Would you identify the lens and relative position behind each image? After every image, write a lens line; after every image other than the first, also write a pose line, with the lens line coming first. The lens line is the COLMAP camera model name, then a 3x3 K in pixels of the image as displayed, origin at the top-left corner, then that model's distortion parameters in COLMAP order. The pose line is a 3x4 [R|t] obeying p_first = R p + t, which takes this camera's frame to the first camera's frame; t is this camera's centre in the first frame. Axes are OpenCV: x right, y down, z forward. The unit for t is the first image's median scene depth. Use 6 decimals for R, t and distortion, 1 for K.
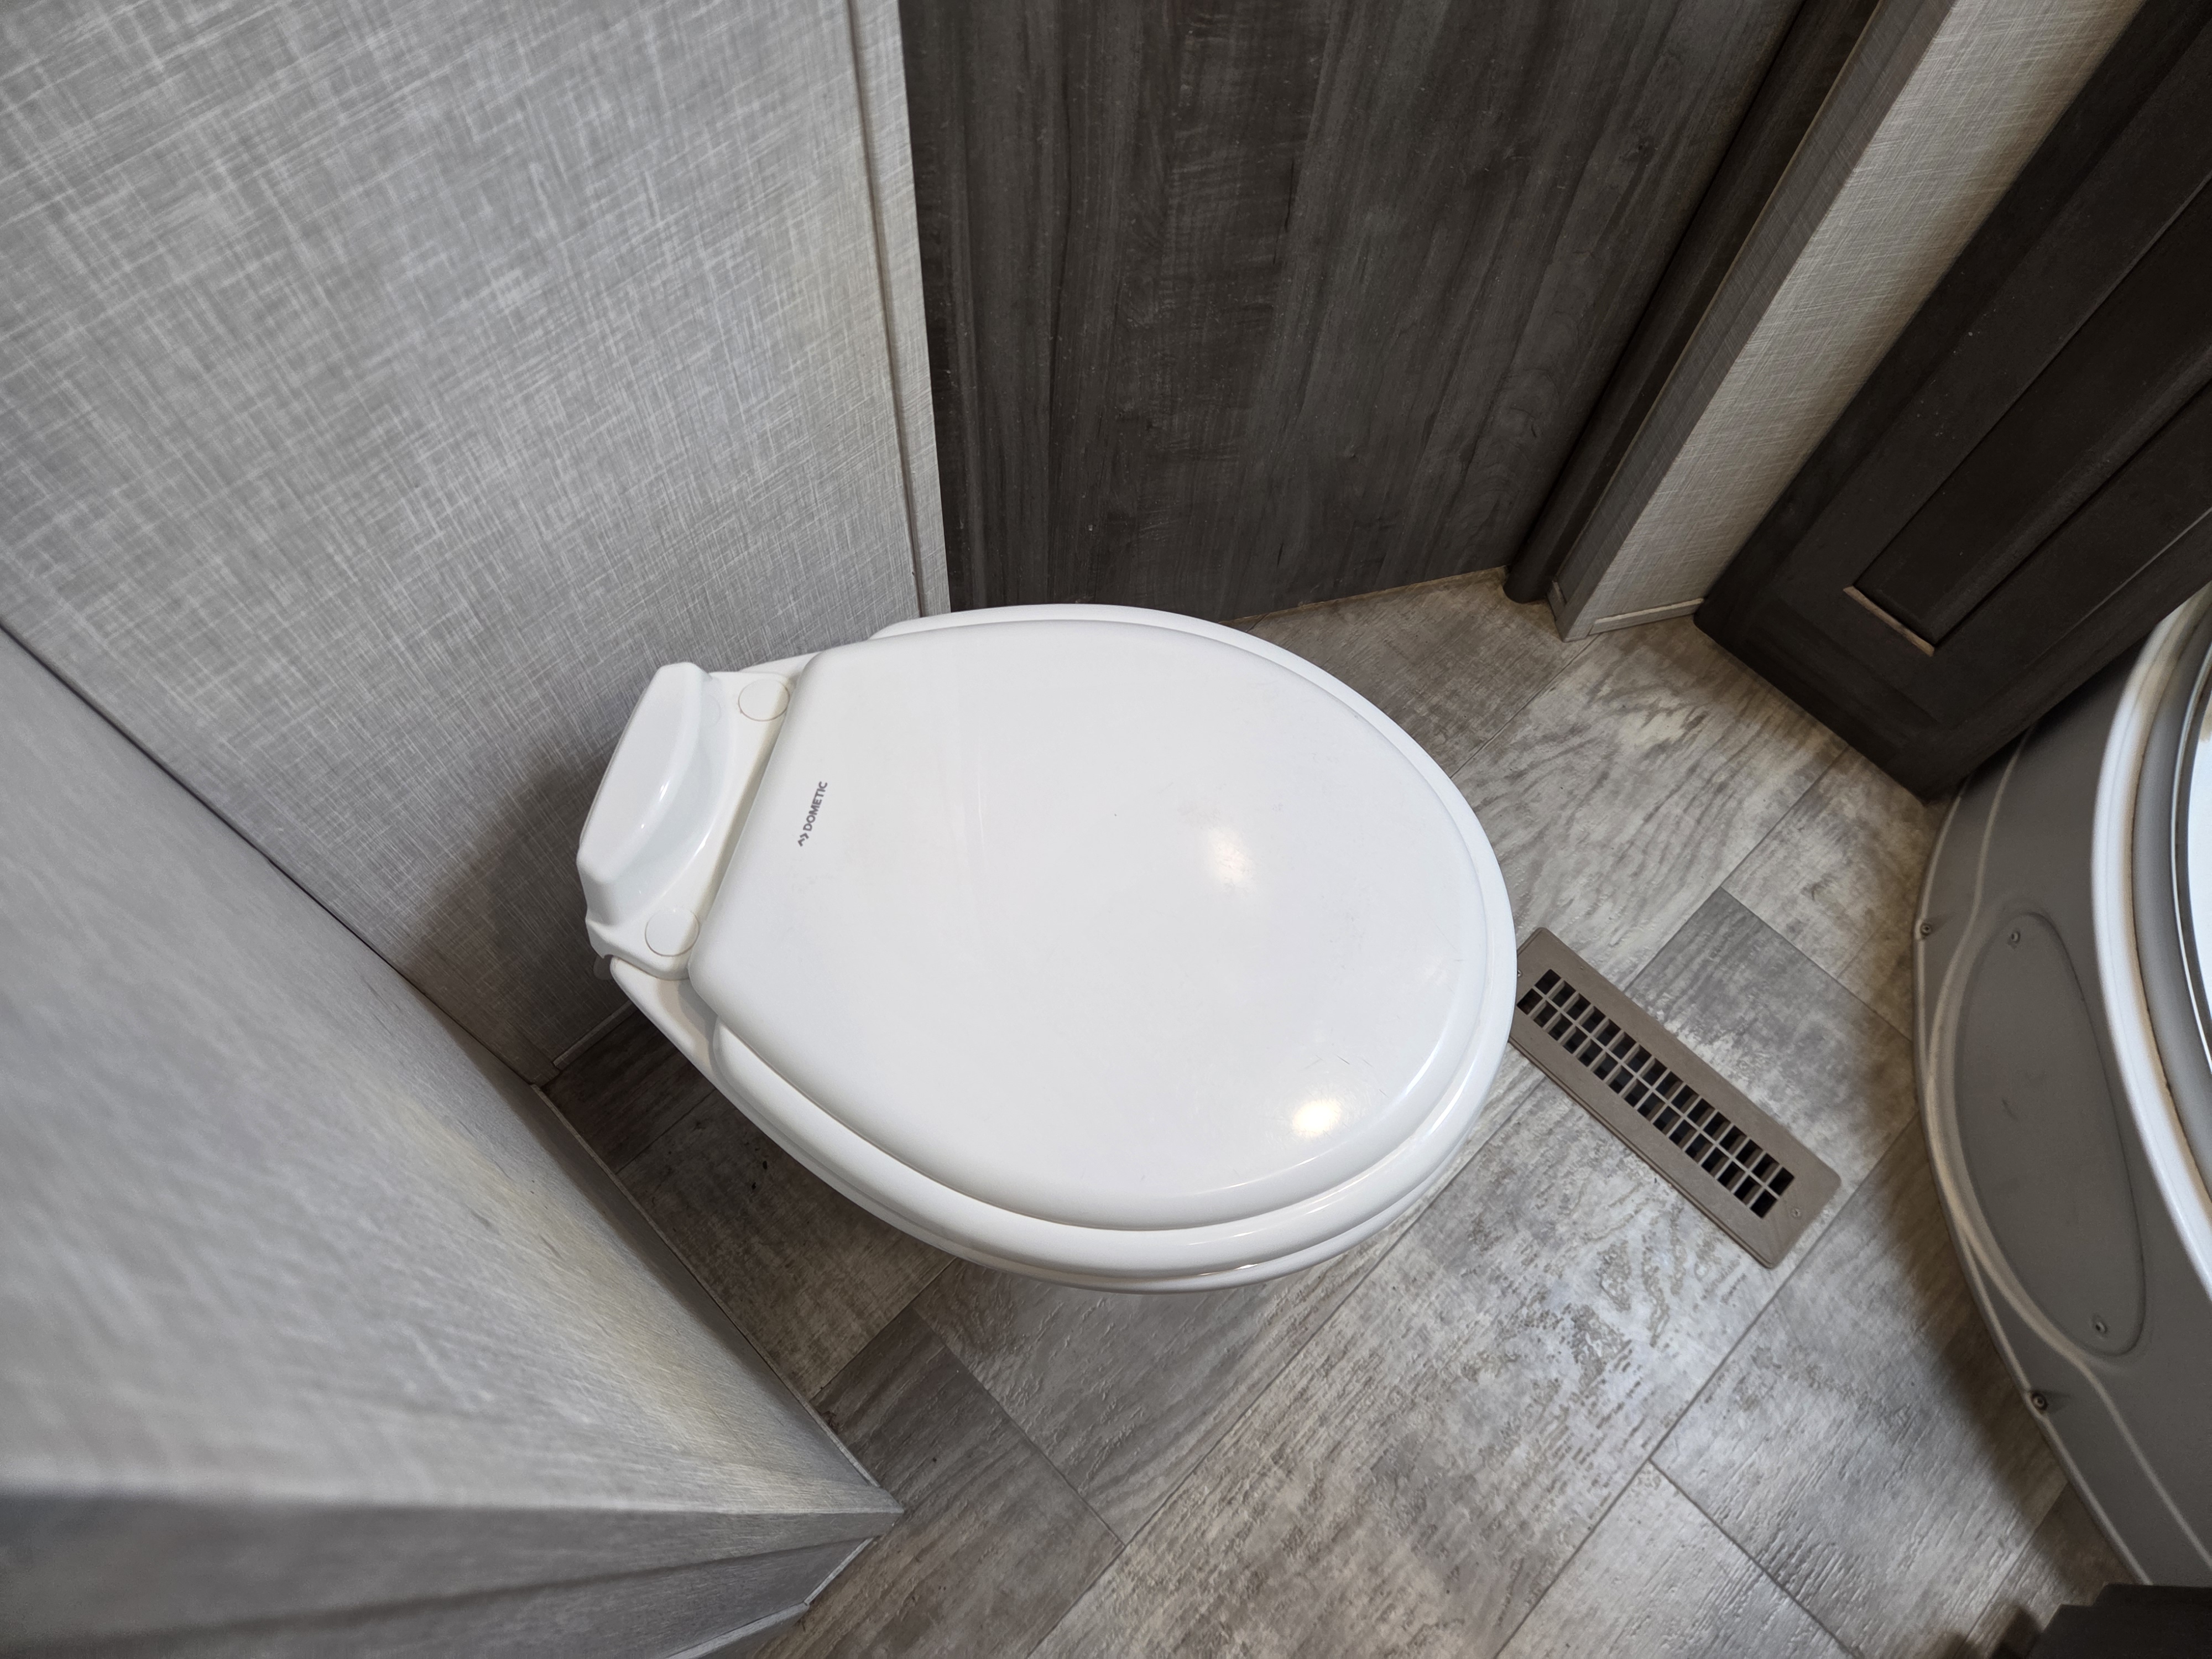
lens RADIAL K [[1492.4, 0, 1103.0], [0, 1492.4, 836.6], [0, 0, 1]] dist [0.062382, -0.057448]
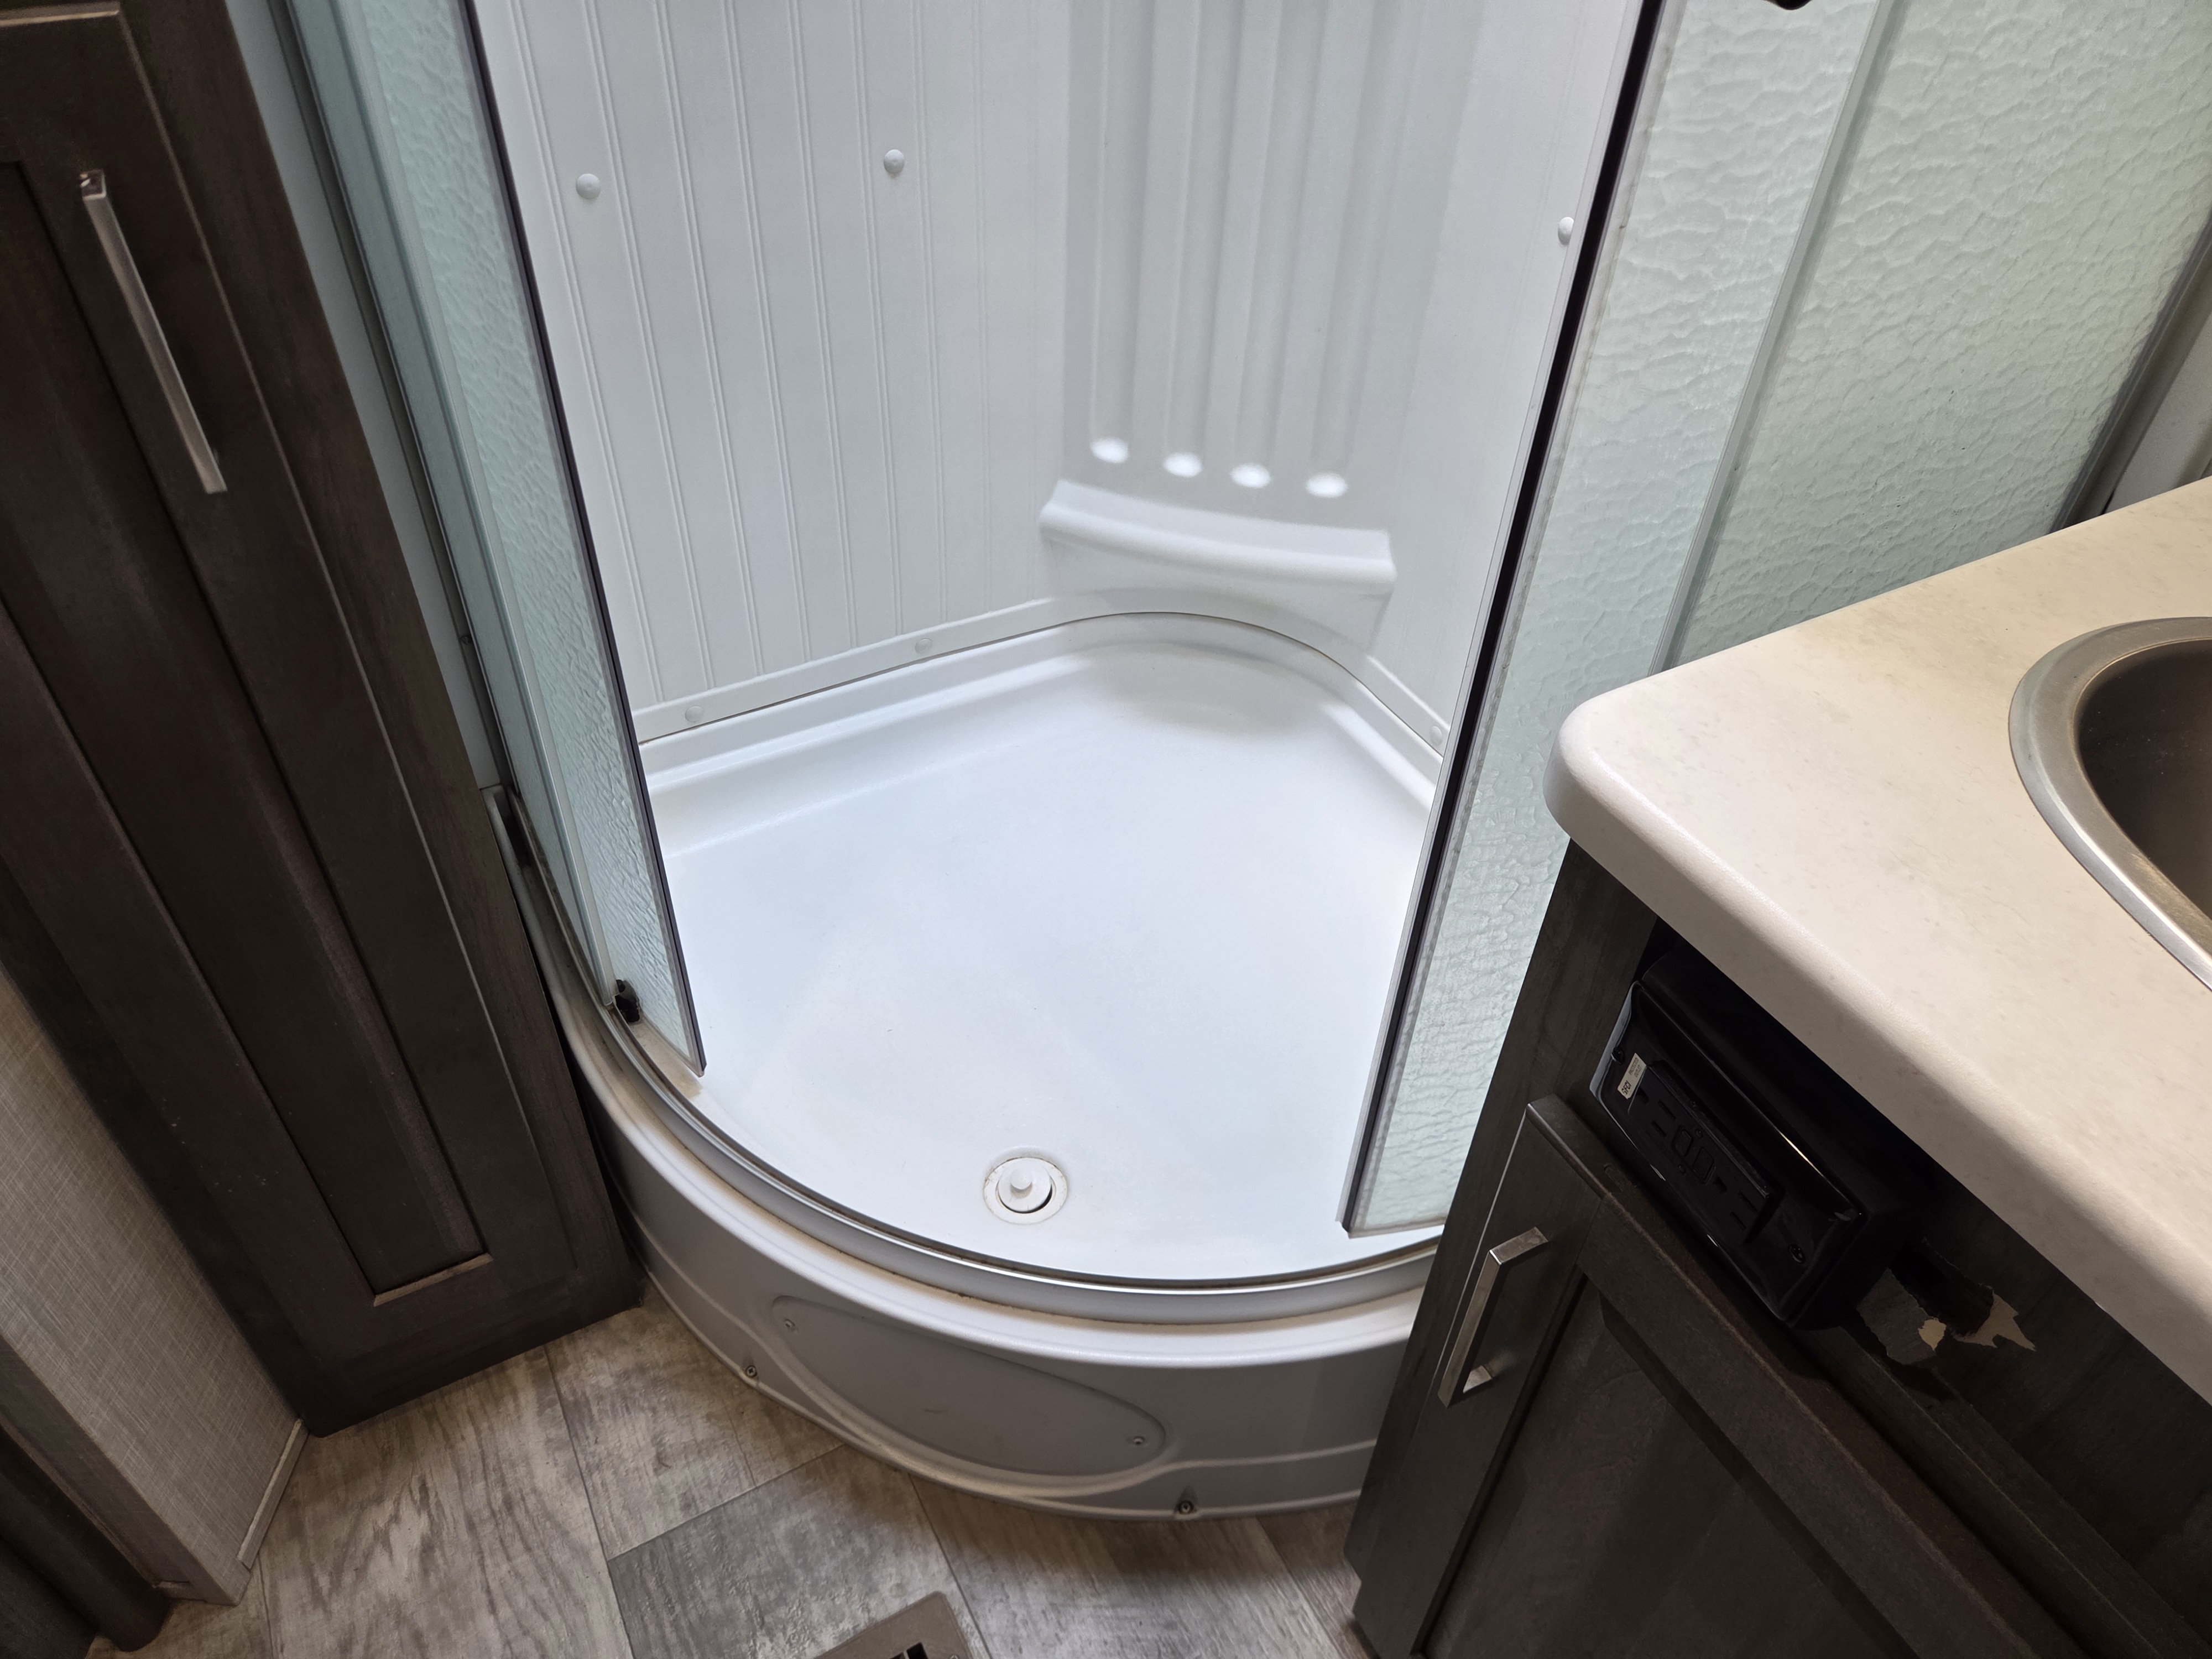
lens RADIAL K [[1492.4, 0, 1094.2], [0, 1492.4, 825.7], [0, 0, 1]] dist [0.062382, -0.057448]
pose [[0.279285, -0.670043, 0.687781, 0.167909], [0.866277, 0.484805, 0.120535, -0.035478], [-0.414204, 0.562145, 0.715841, 0.003521]]
